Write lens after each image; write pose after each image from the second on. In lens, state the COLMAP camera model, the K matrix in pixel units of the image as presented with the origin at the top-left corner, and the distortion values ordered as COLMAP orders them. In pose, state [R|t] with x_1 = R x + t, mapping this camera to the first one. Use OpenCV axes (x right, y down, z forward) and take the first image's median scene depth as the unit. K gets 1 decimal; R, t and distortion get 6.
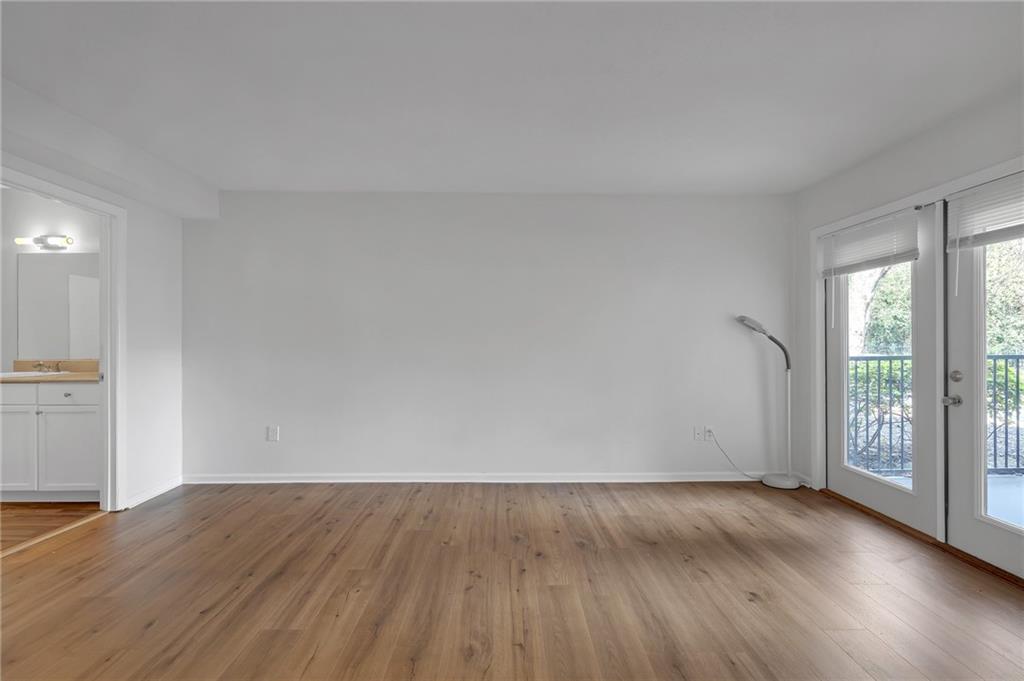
lens RADIAL K [[437.2, 0, 507.8], [0, 437.2, 340.5], [0, 0, 1]] dist [0.002211, 0.000491]
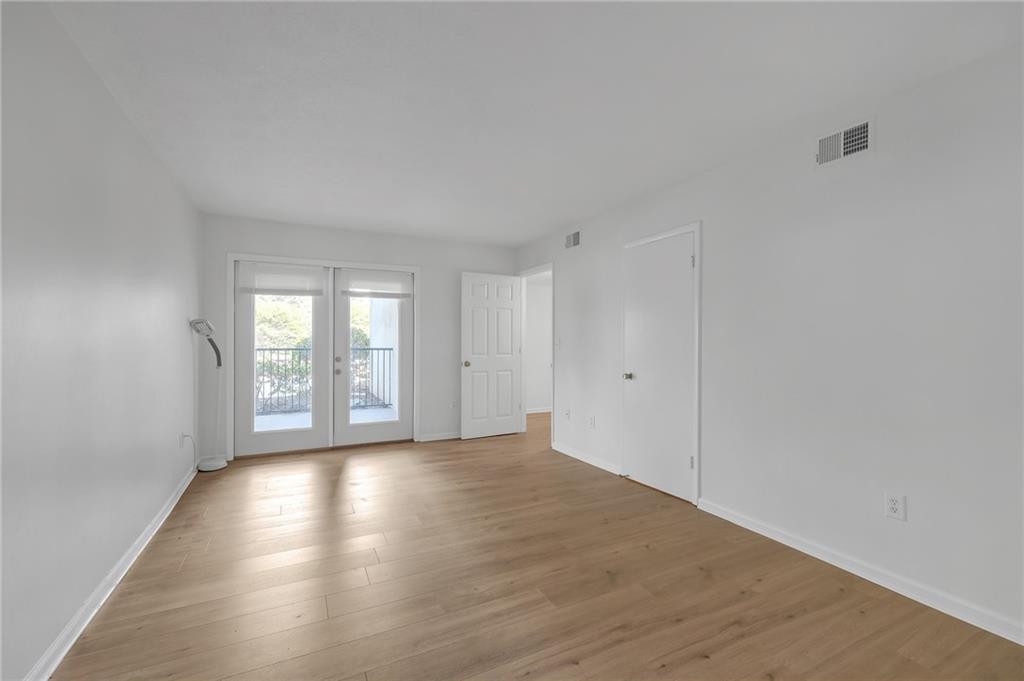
lens RADIAL K [[437.2, 0, 513.6], [0, 437.2, 337.7], [0, 0, 1]] dist [0.002211, 0.000491]
pose [[-0.441804, 0.001420, 0.897111, -0.998098], [0.001334, 0.999999, -0.000926, -0.011951], [-0.897111, 0.000788, -0.441805, 1.051749]]
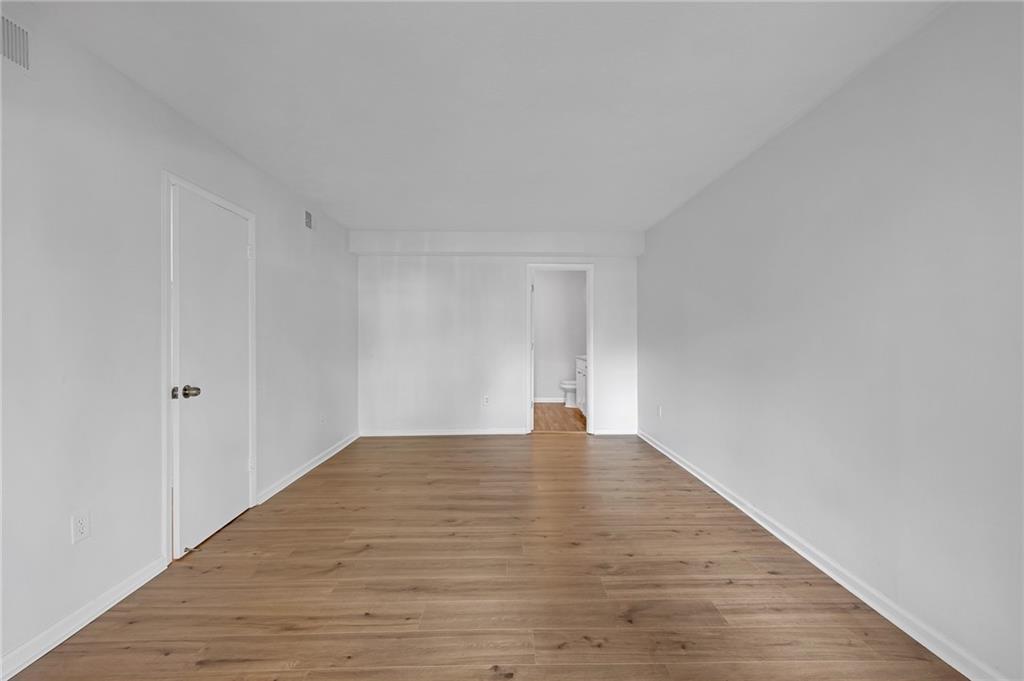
lens RADIAL K [[437.2, 0, 516.0], [0, 437.2, 341.1], [0, 0, 1]] dist [0.002211, 0.000491]
pose [[0.008606, 0.005618, -0.999947, 0.991057], [-0.004334, 0.999975, 0.005580, 0.001766], [0.999954, 0.004286, 0.008630, 0.759670]]
